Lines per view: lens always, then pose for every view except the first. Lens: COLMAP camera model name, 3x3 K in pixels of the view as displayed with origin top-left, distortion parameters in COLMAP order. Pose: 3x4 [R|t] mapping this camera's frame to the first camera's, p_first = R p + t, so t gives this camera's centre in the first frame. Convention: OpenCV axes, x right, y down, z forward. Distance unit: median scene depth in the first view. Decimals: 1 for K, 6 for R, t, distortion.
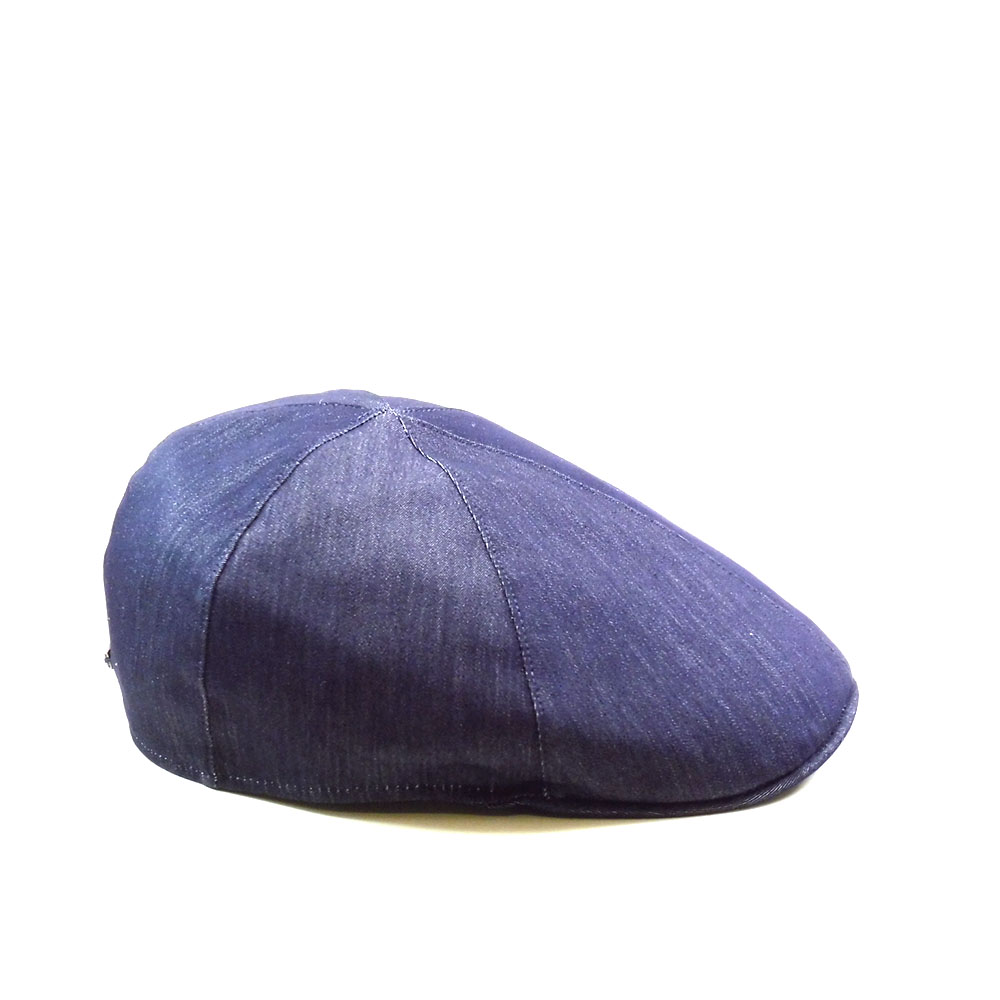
lens RADIAL K [[2788.6, 0, 499.9], [0, 2788.6, 499.9], [0, 0, 1]] dist [0.032801, 0.000000]
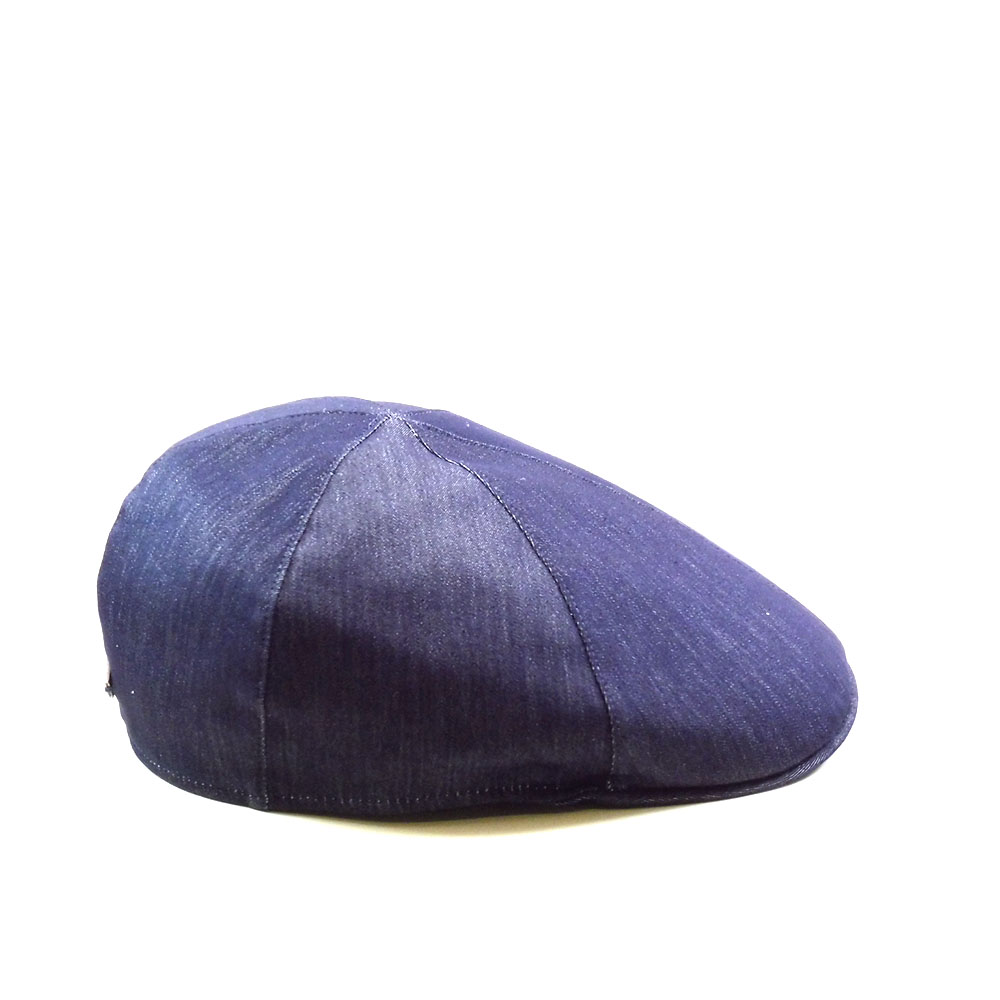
lens RADIAL K [[2788.6, 0, 499.8], [0, 2788.6, 500.0], [0, 0, 1]] dist [0.032801, 0.000000]
pose [[0.973463, -0.063347, 0.219902, -0.236079], [0.062292, 0.997989, 0.011736, -0.012011], [-0.220203, 0.002274, 0.975451, 0.025787]]
